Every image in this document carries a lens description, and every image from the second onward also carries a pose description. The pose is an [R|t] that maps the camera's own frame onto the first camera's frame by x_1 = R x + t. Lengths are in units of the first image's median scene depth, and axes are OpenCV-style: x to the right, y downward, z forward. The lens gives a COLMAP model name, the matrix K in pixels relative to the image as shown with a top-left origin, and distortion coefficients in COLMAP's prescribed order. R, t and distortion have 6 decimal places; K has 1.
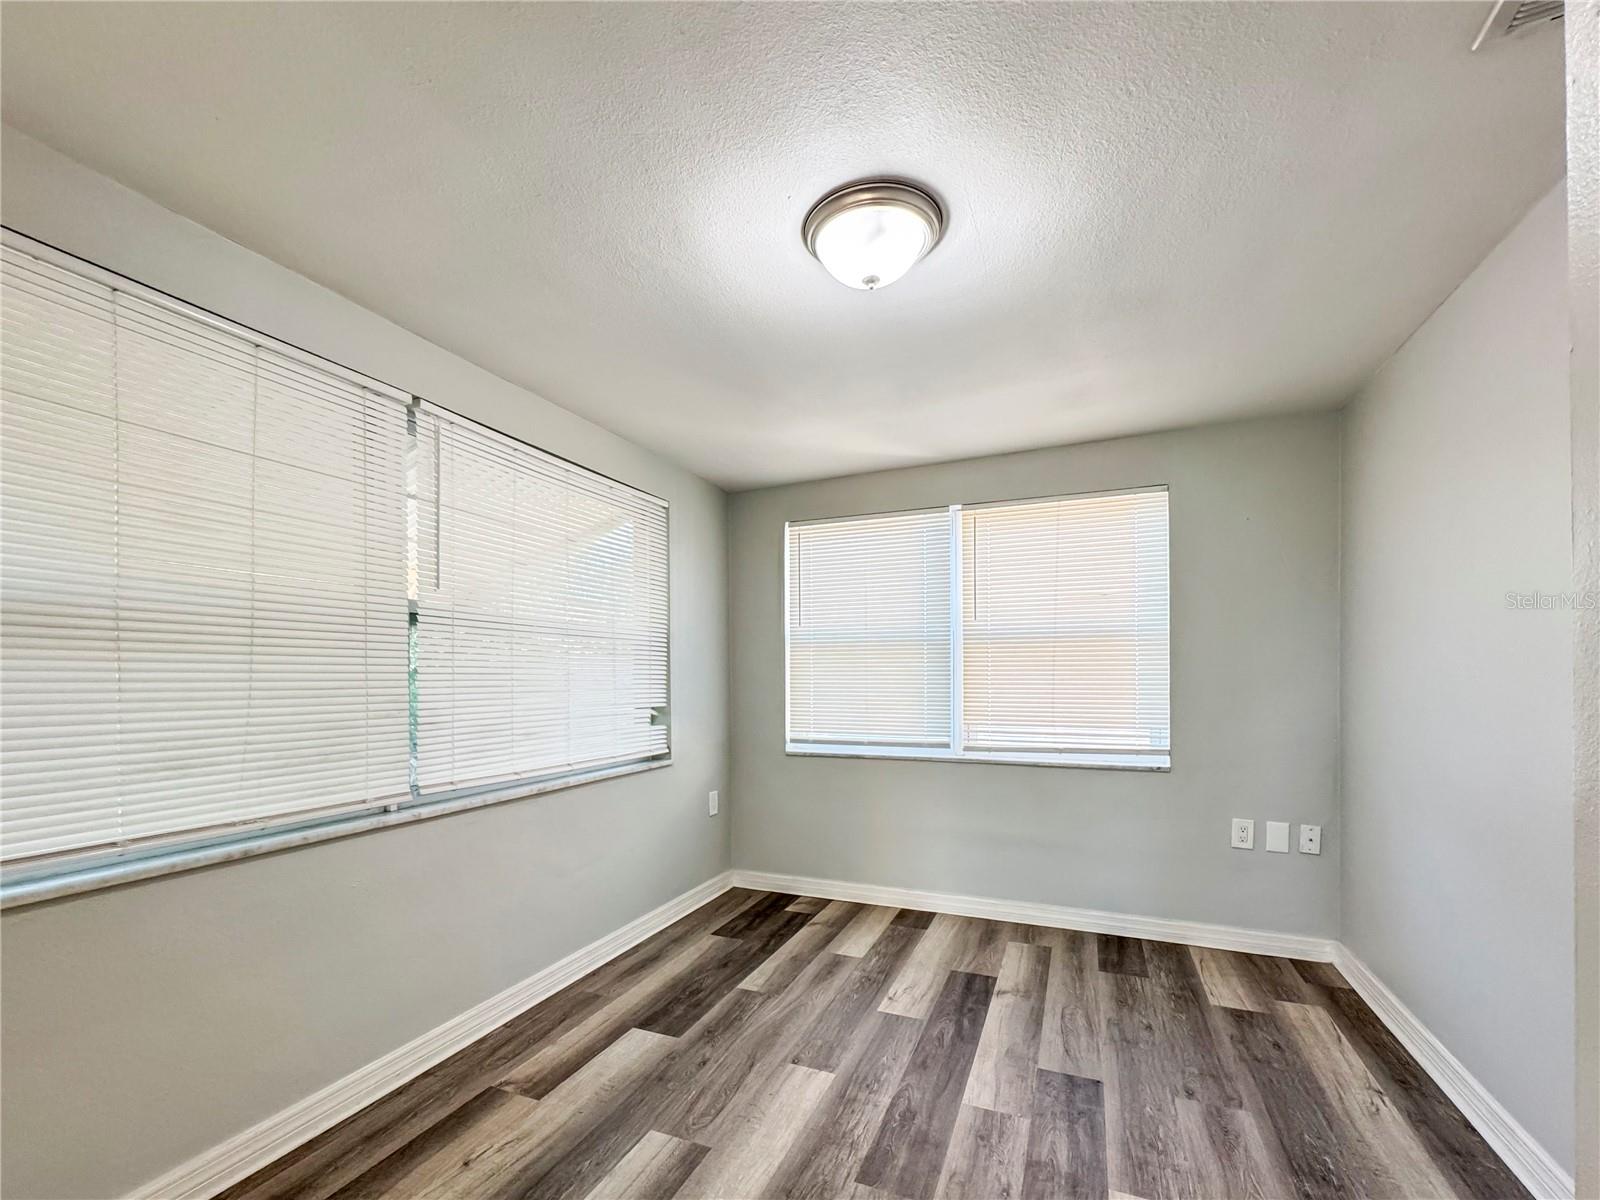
lens RADIAL K [[663.7, 0, 800.0], [0, 663.7, 600.0], [0, 0, 1]] dist [0.000276, 0.000017]
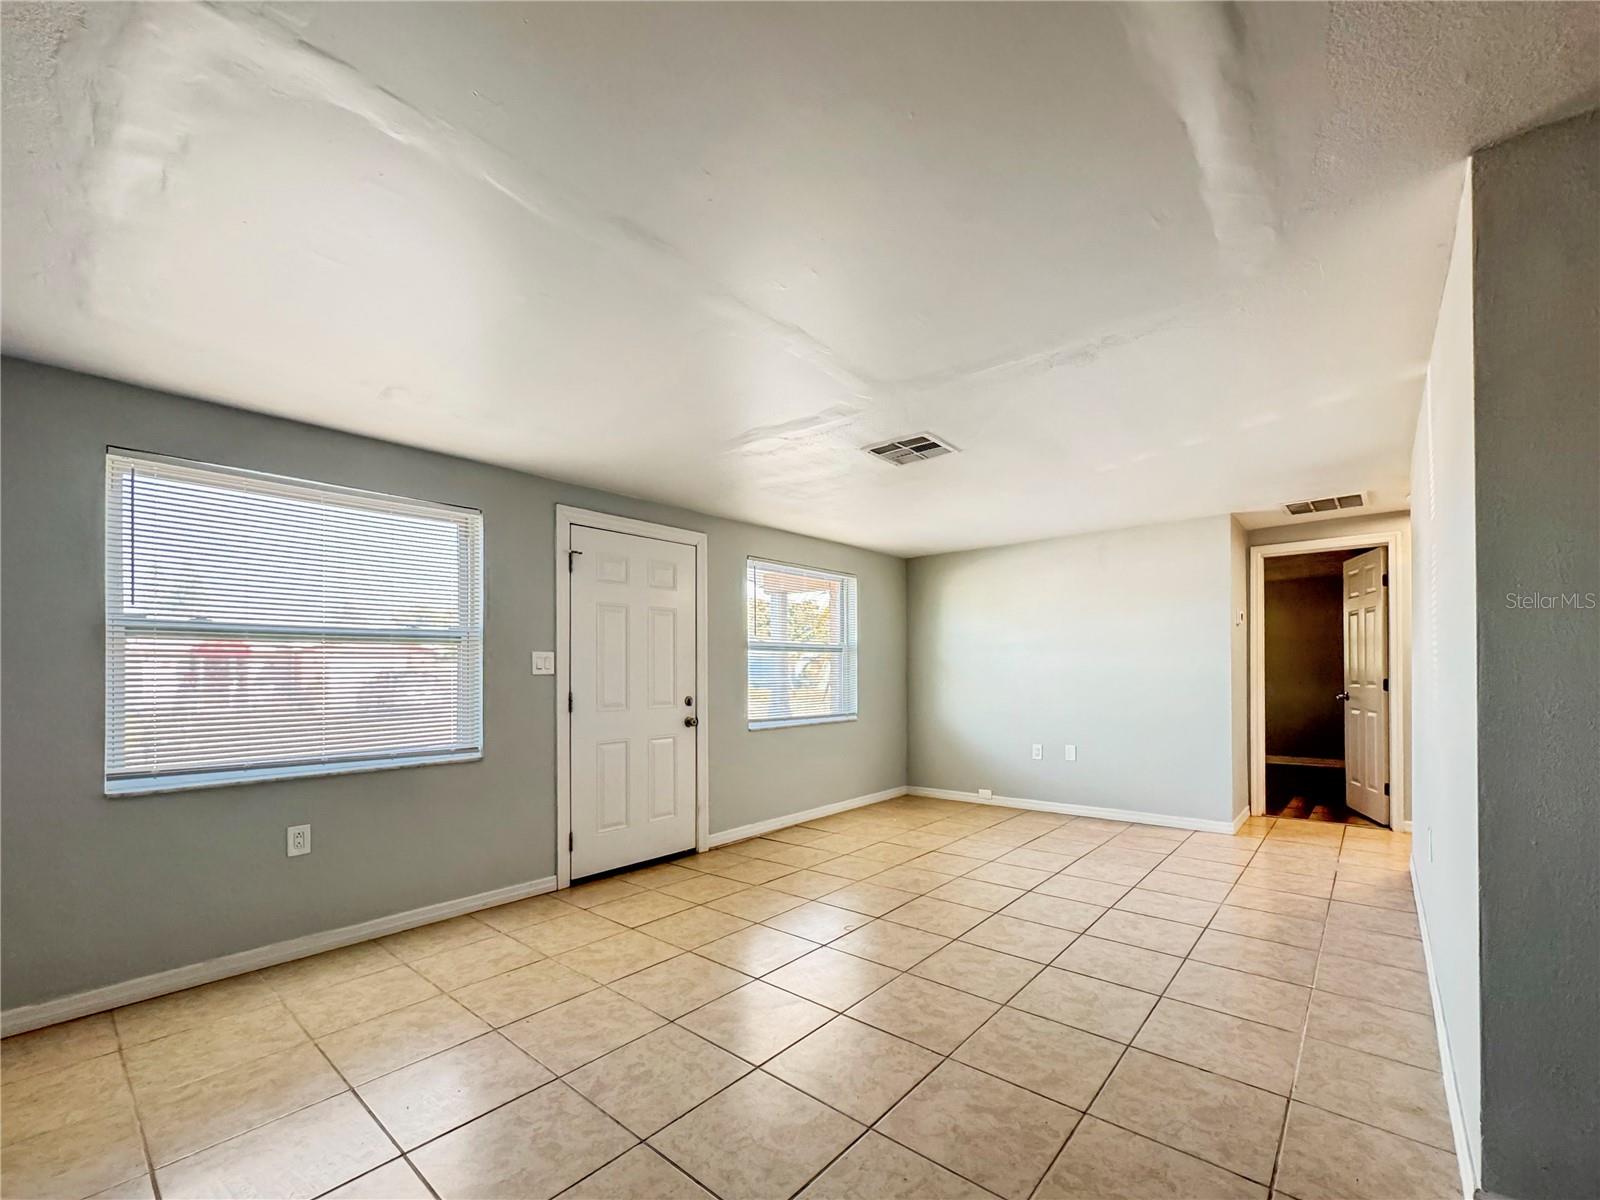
lens RADIAL K [[663.7, 0, 800.0], [0, 663.7, 600.0], [0, 0, 1]] dist [0.000276, 0.000017]
pose [[0.306113, 0.109911, 0.945629, -0.454789], [-0.106030, 0.991069, -0.080869, 0.015758], [-0.946072, -0.075510, 0.315033, 0.147661]]
